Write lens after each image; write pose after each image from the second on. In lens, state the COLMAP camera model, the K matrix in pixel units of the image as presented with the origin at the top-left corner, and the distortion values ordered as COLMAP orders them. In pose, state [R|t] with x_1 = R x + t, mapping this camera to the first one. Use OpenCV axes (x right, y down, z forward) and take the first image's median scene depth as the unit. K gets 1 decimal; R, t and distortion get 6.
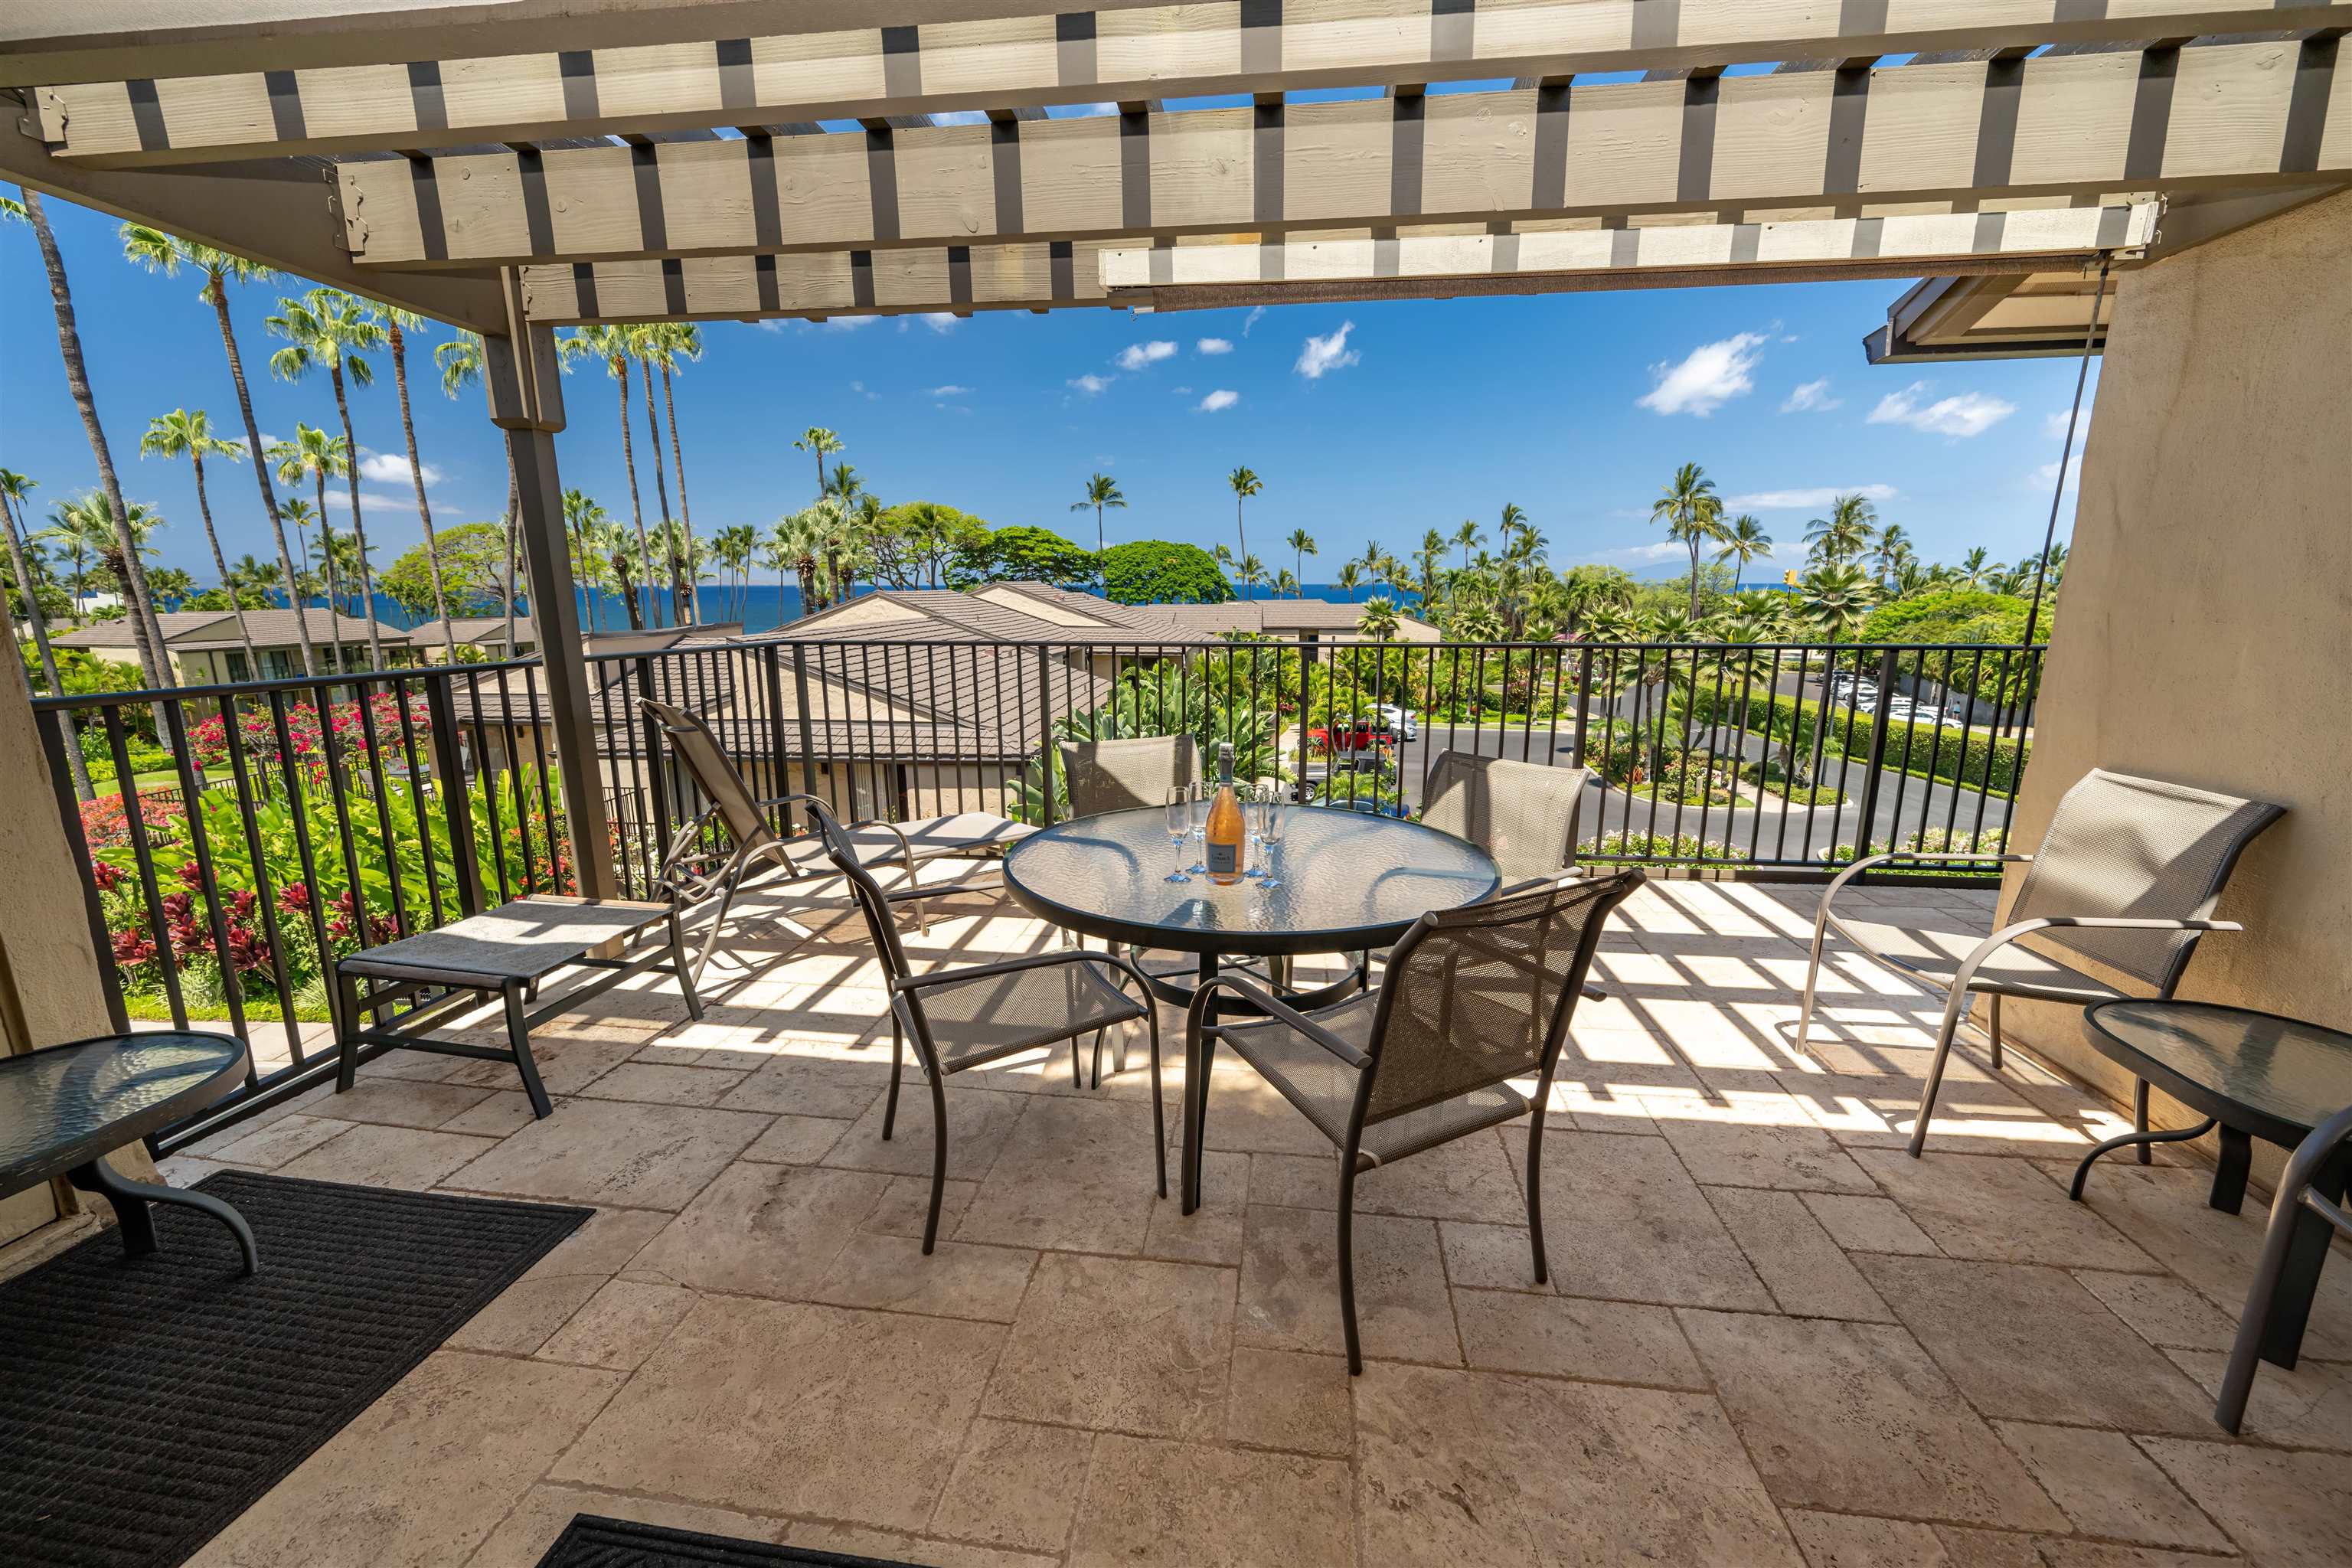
lens RADIAL K [[930.1, 0, 1179.0], [0, 930.1, 794.9], [0, 0, 1]] dist [-0.002999, -0.000773]
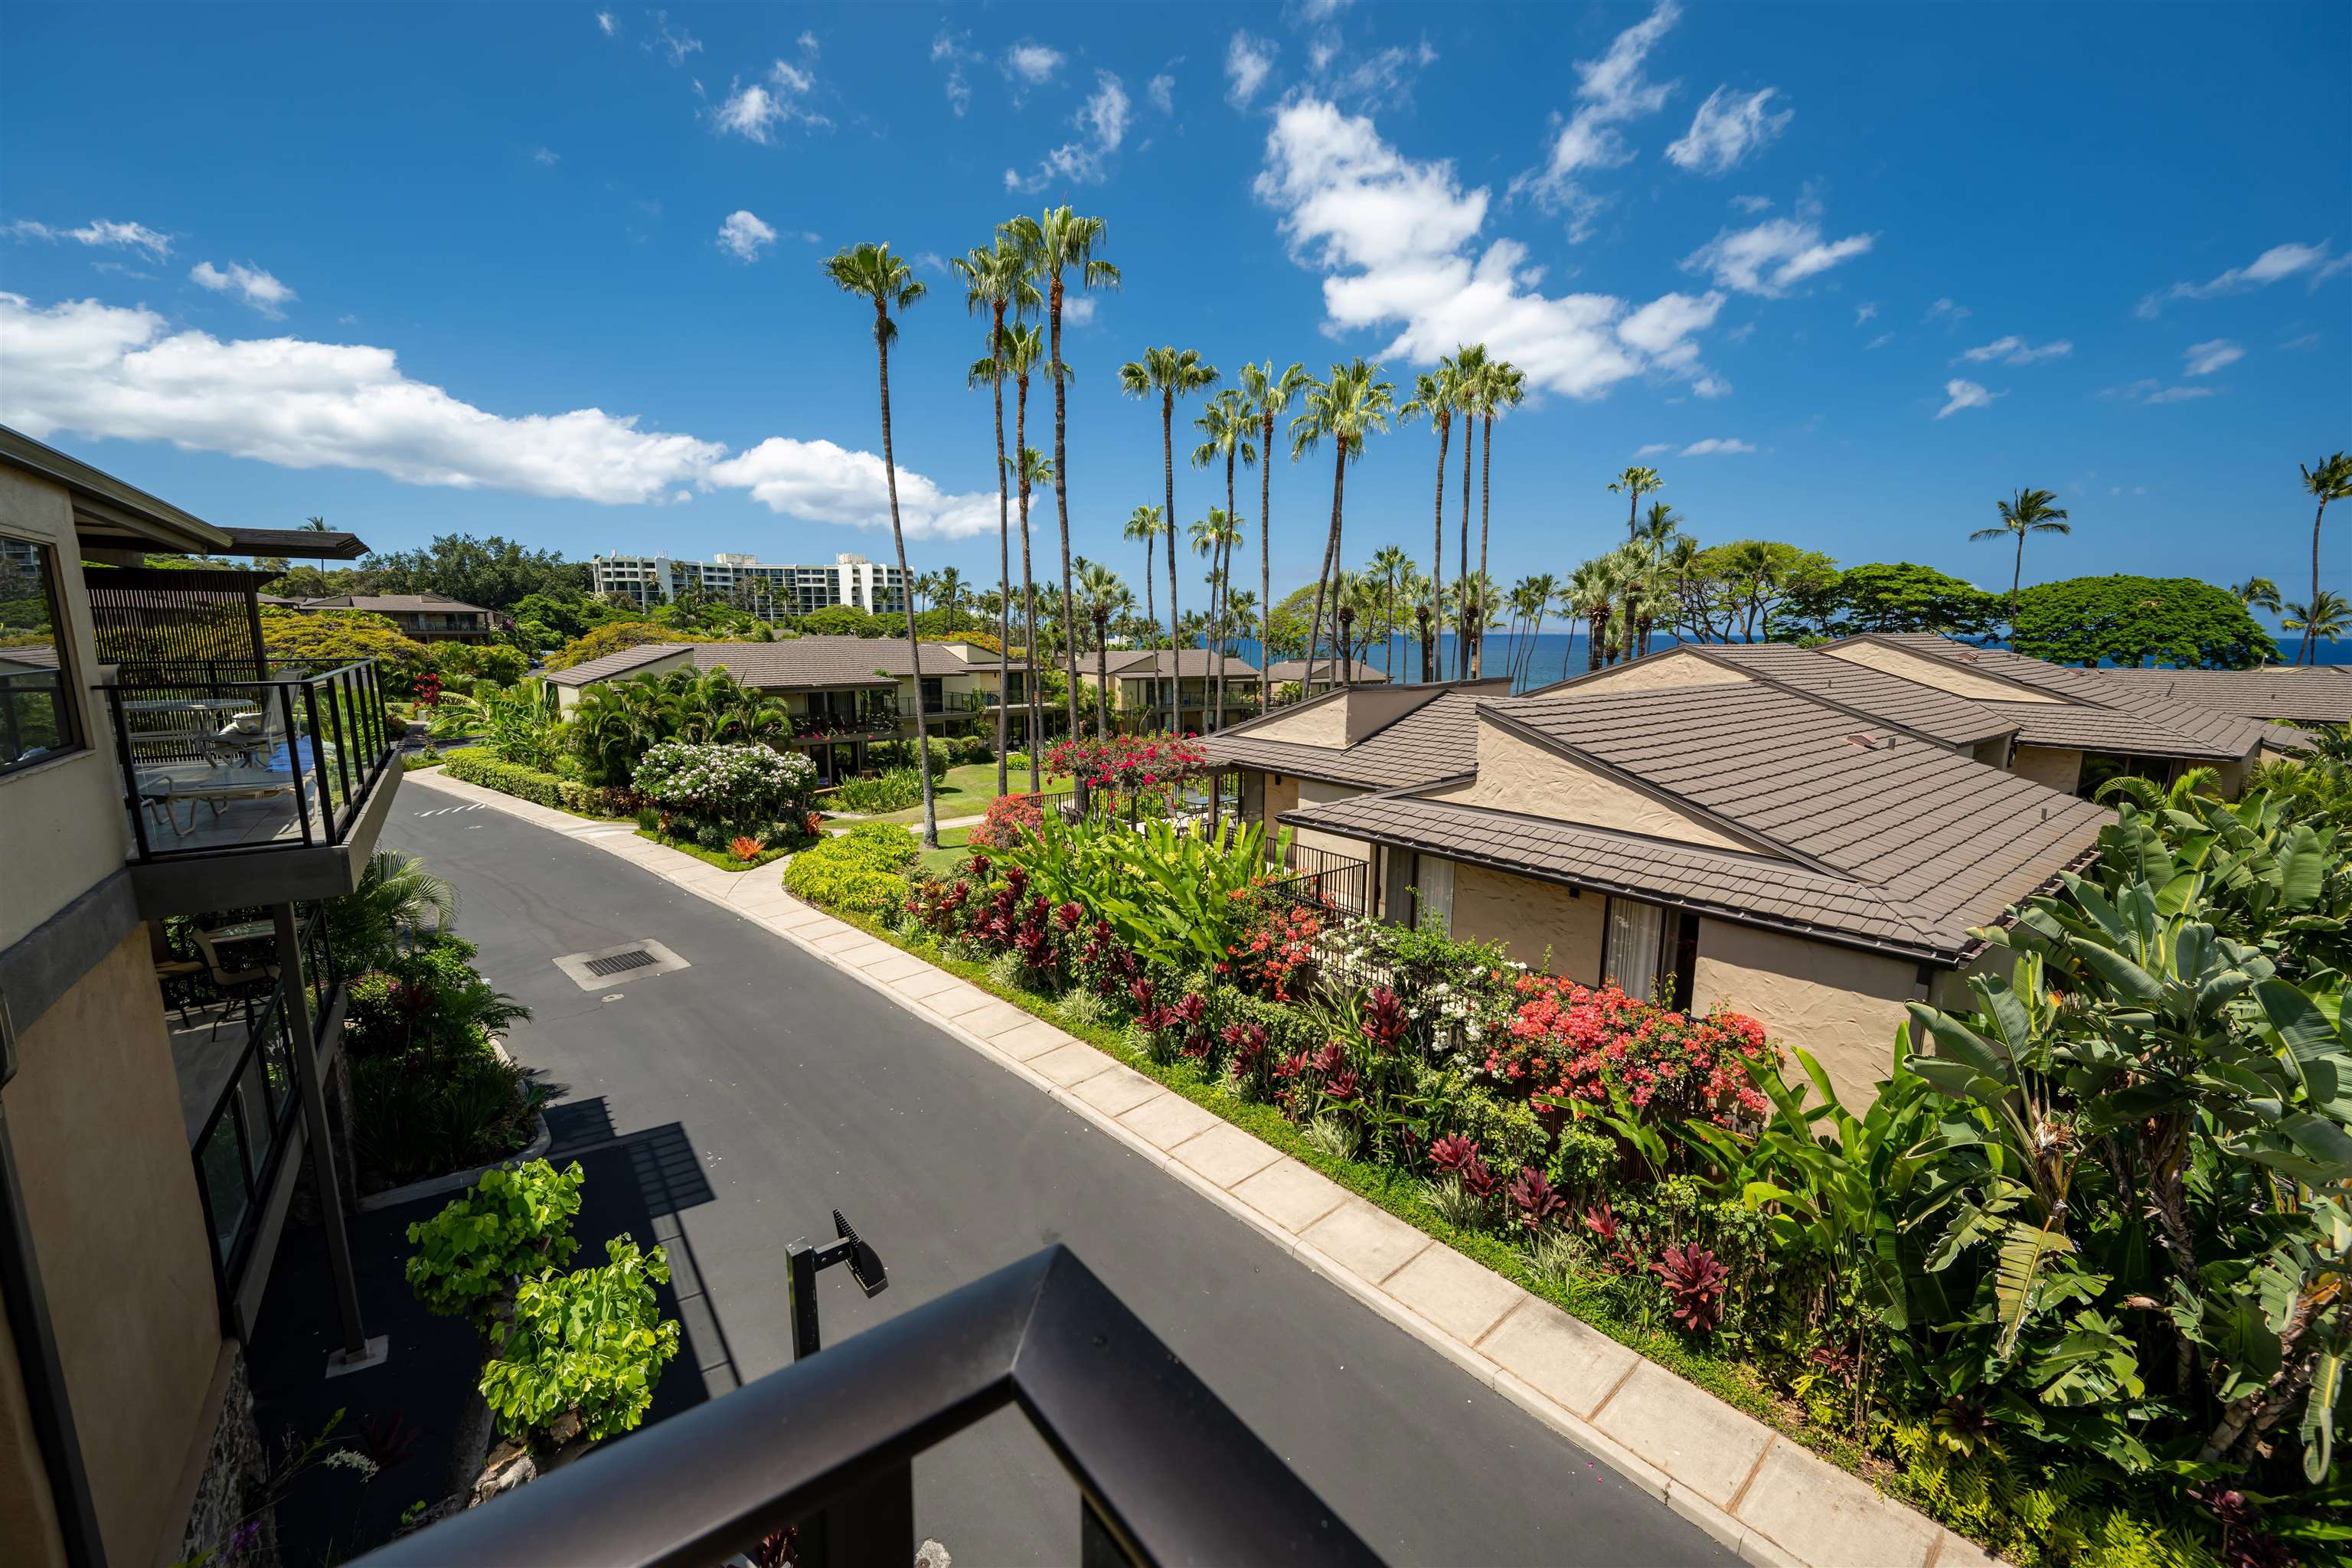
lens RADIAL K [[930.1, 0, 1174.7], [0, 930.1, 787.4], [0, 0, 1]] dist [-0.002999, -0.000773]
pose [[0.700224, 0.122528, -0.703330, -0.019988], [-0.163249, 0.986541, 0.009338, -0.012492], [0.695008, 0.108280, 0.710802, 0.052160]]
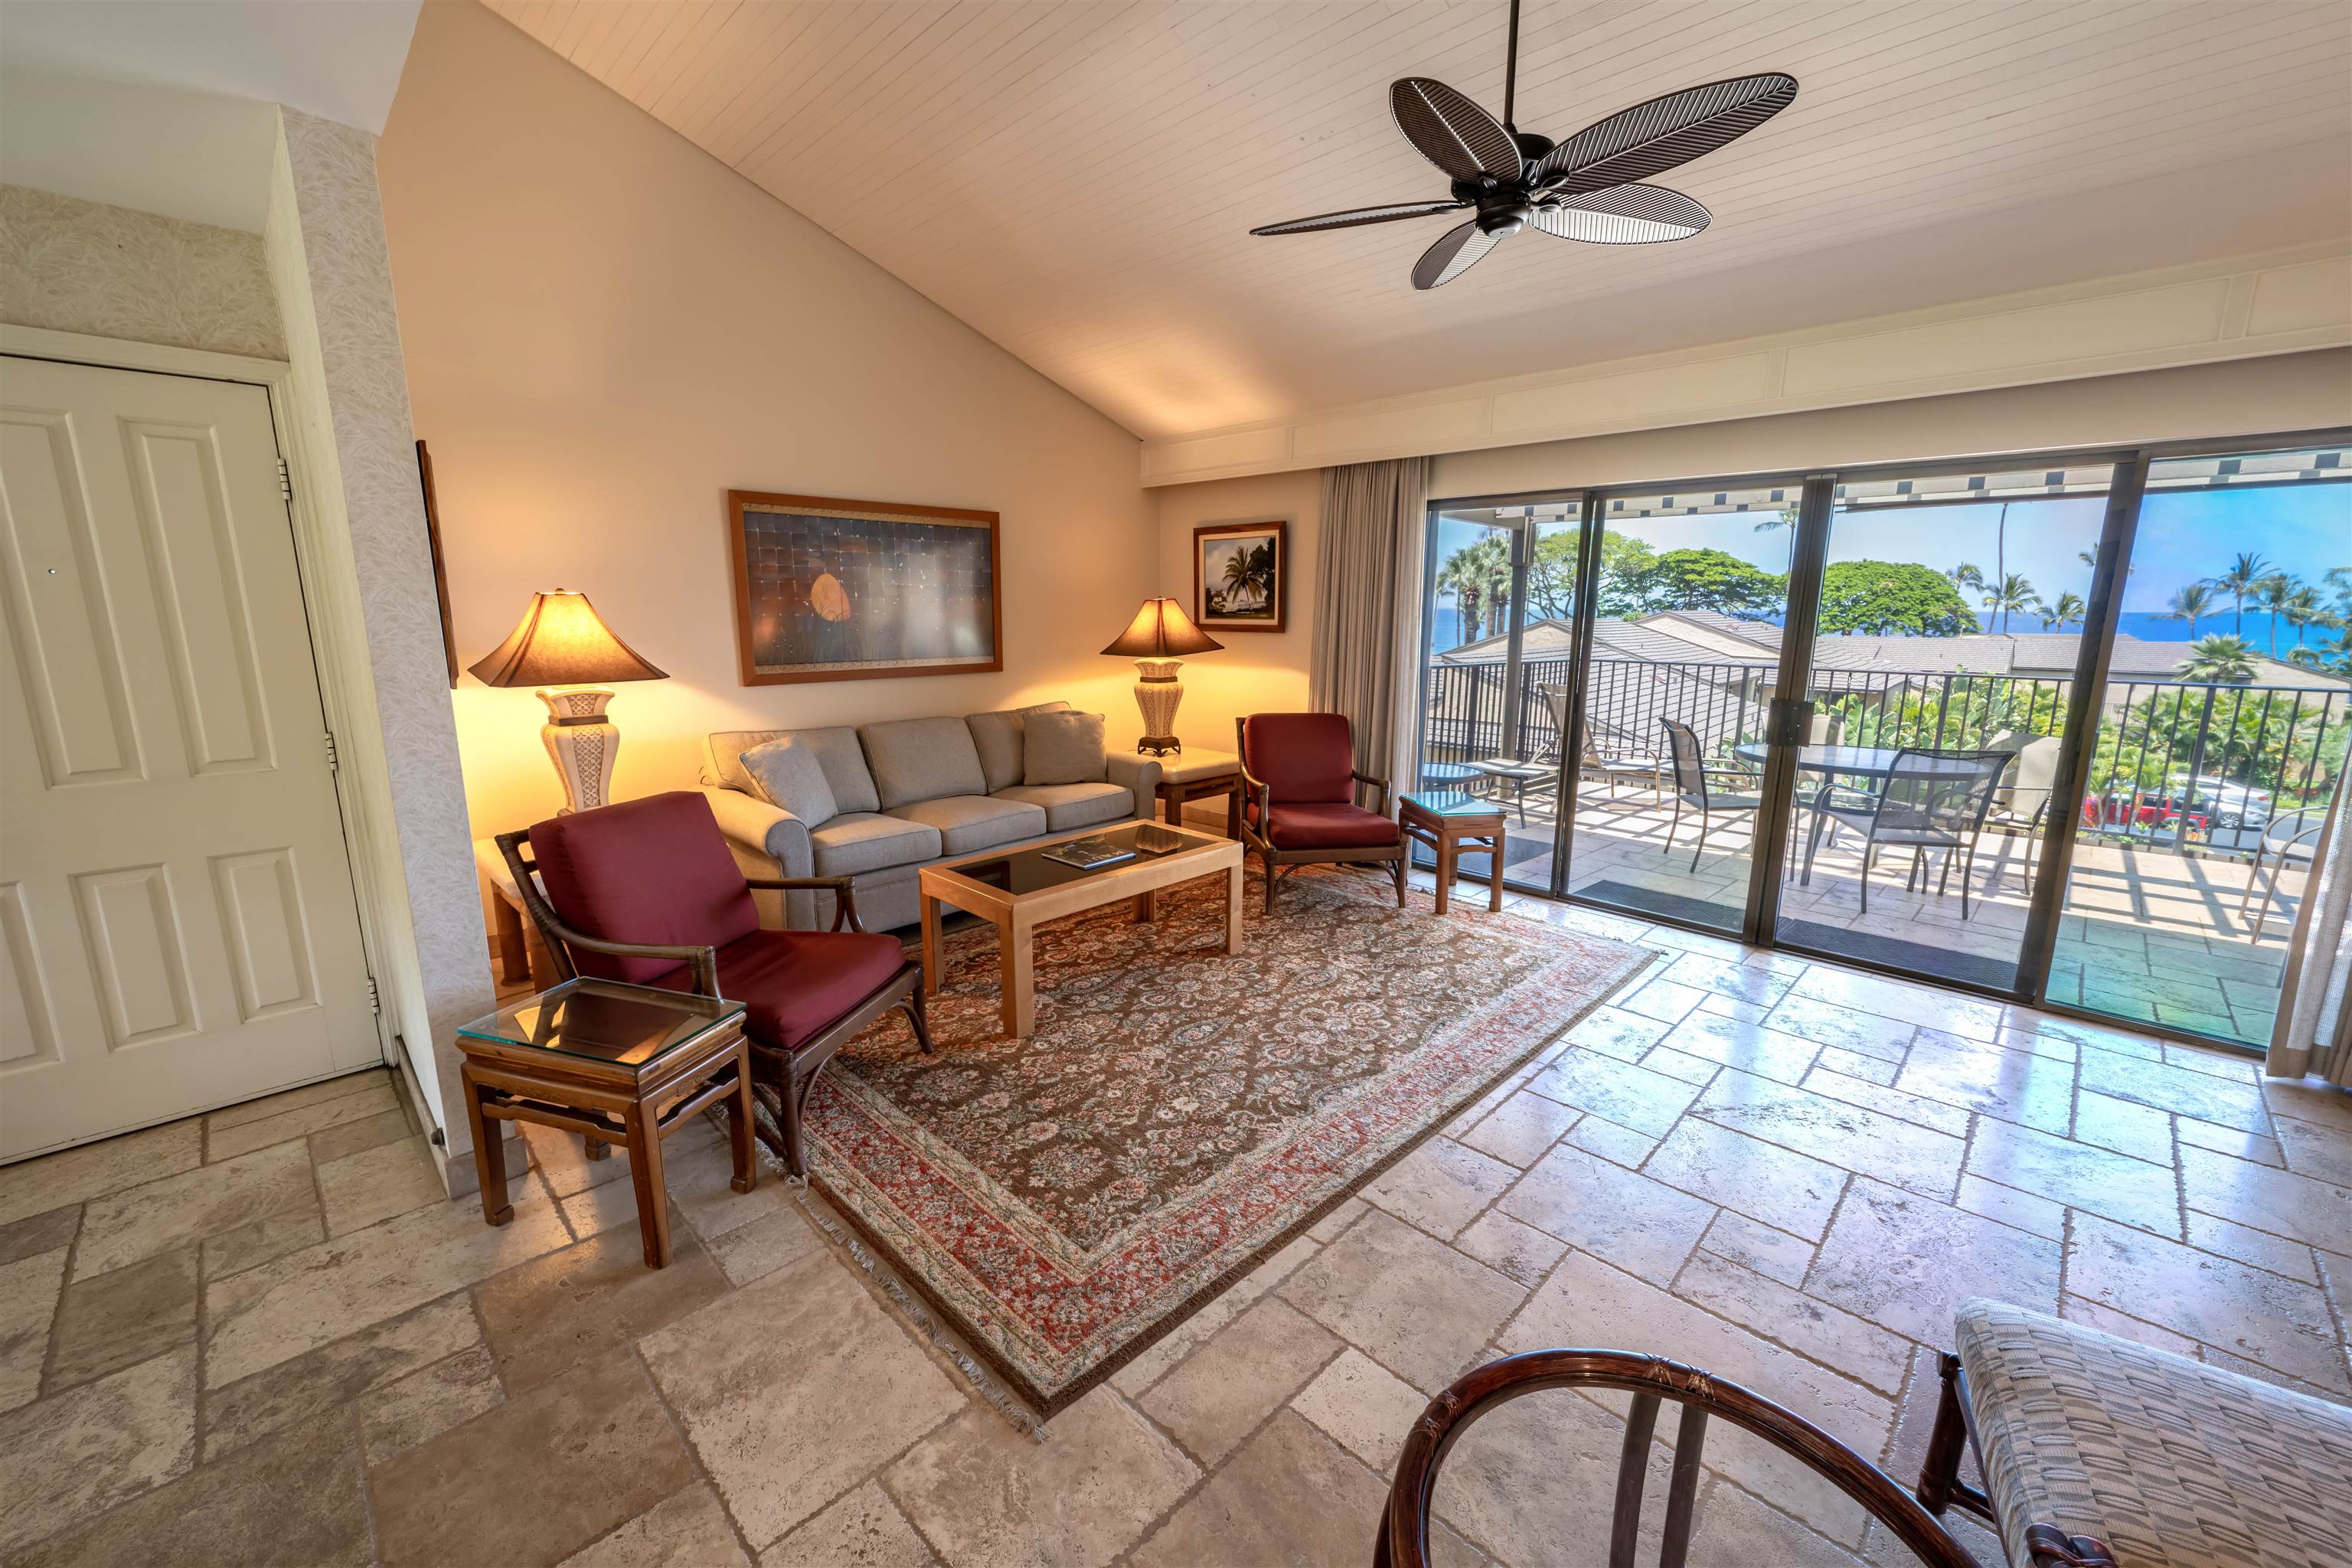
lens RADIAL K [[930.1, 0, 1175.3], [0, 930.1, 790.6], [0, 0, 1]] dist [-0.002999, -0.000773]
pose [[0.794764, 0.122460, -0.594435, 0.003050], [-0.139389, 0.990081, 0.017604, 0.009916], [0.590695, 0.068867, 0.803951, -0.053826]]
